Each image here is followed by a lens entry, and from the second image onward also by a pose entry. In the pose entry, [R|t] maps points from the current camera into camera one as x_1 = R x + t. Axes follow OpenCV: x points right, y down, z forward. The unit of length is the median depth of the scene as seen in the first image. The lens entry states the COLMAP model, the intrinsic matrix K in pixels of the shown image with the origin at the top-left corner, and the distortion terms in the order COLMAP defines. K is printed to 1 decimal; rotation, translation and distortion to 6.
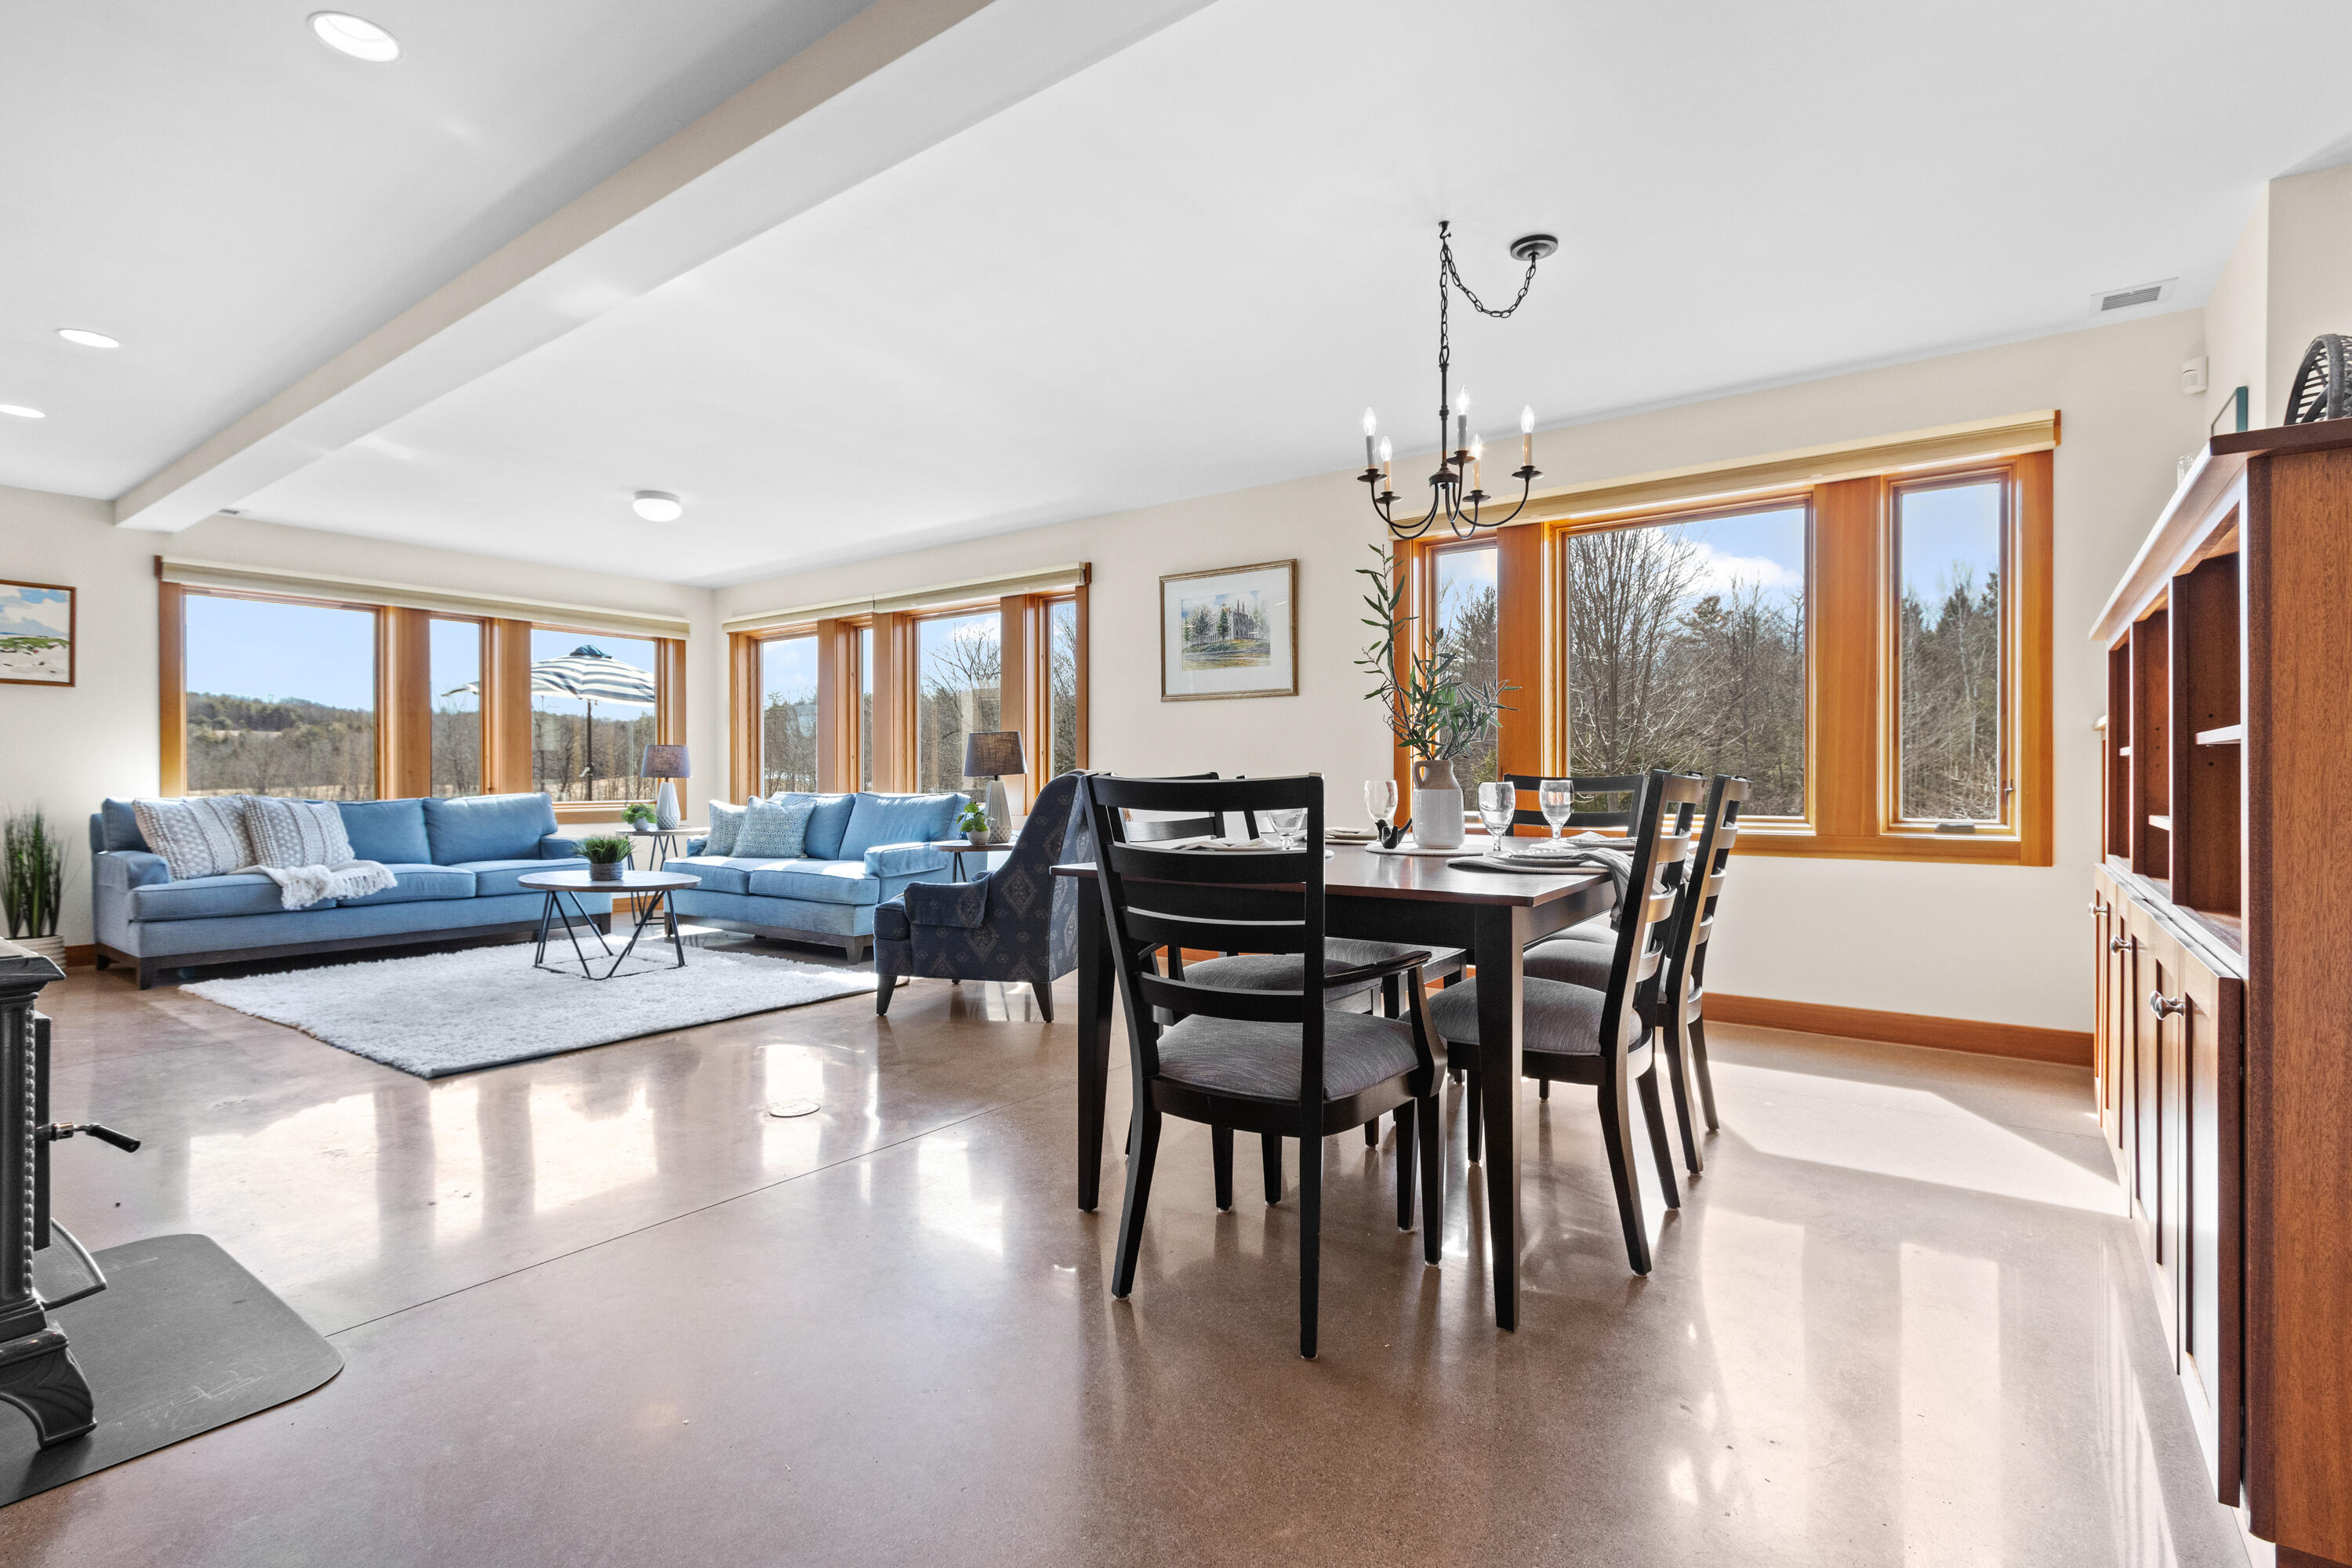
lens RADIAL K [[1125.1, 0, 1168.8], [0, 1125.1, 771.1], [0, 0, 1]] dist [0.008291, -0.003347]
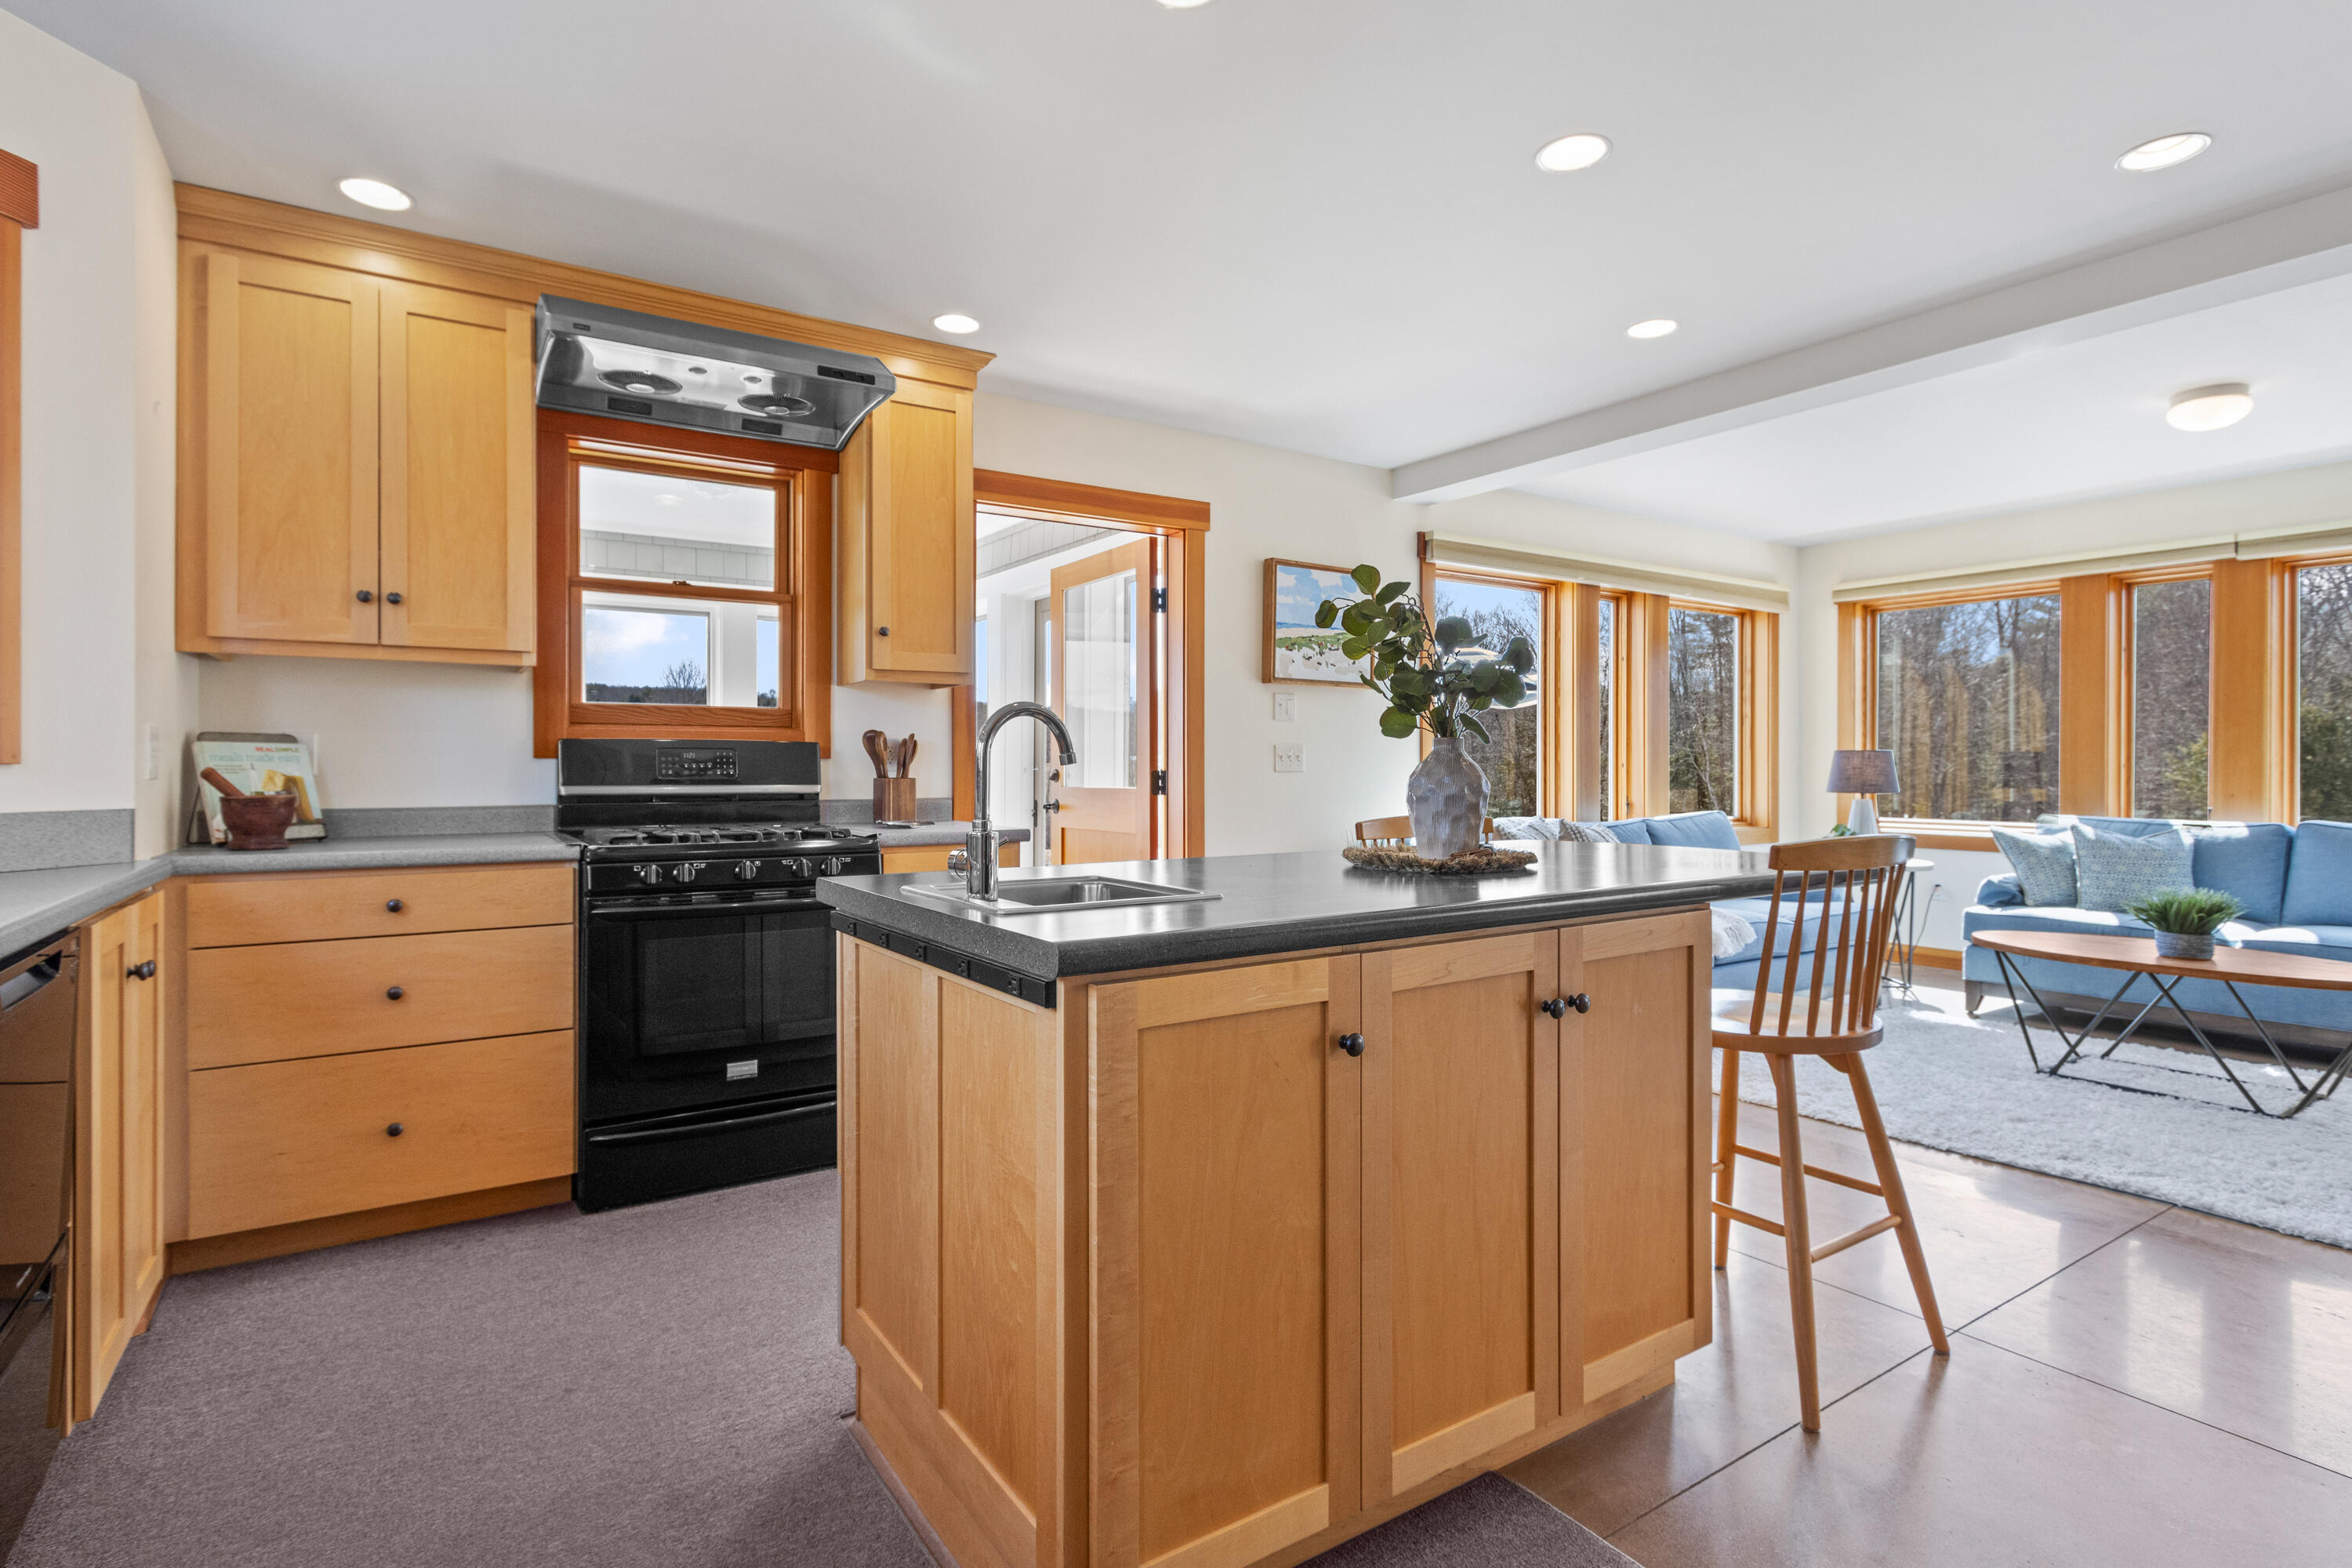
lens RADIAL K [[1125.1, 0, 1117.6], [0, 1125.1, 751.7], [0, 0, 1]] dist [0.008291, -0.003347]
pose [[0.953316, -0.000853, -0.301974, -0.855948], [0.000515, 0.999999, -0.001199, -0.026294], [0.301975, 0.000987, 0.953315, 0.150890]]
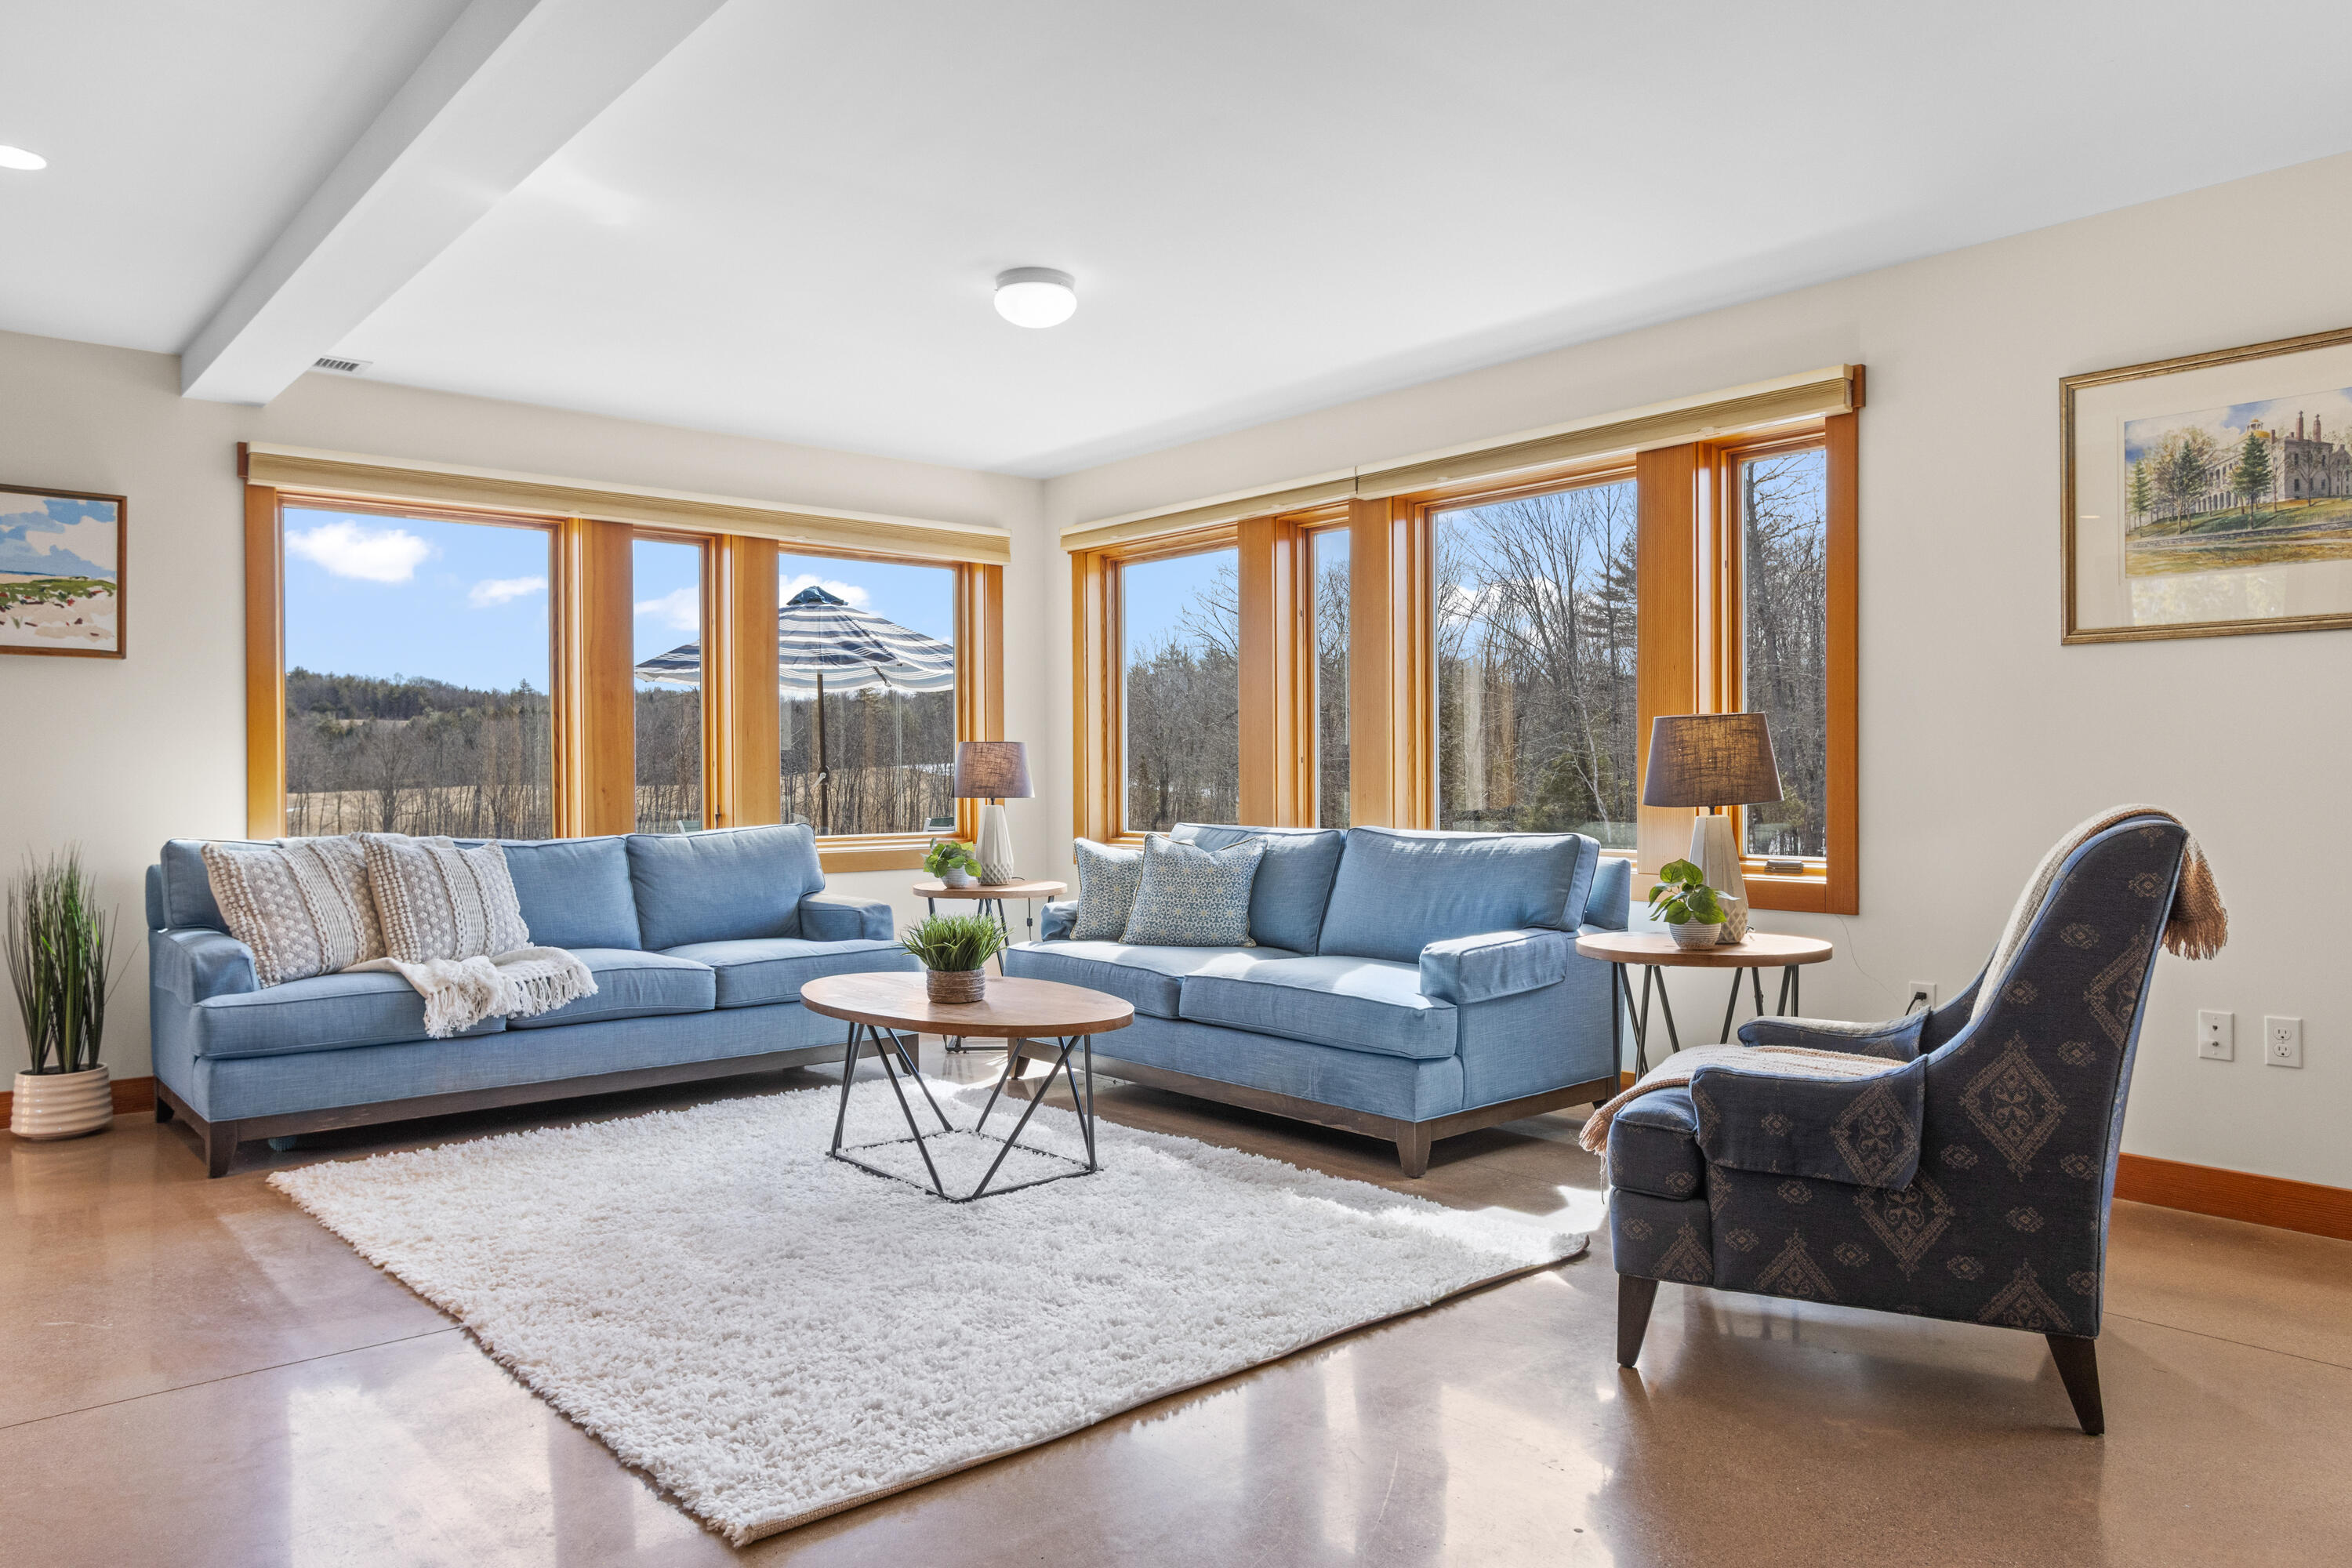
lens RADIAL K [[1525.9, 0, 1161.5], [0, 1525.9, 762.8], [0, 0, 1]] dist [0.003238, -0.001726]
pose [[0.978402, -0.005139, -0.206647, -0.241395], [0.005379, 0.999985, 0.000601, -0.014805], [0.206640, -0.001700, 0.978415, 0.298578]]
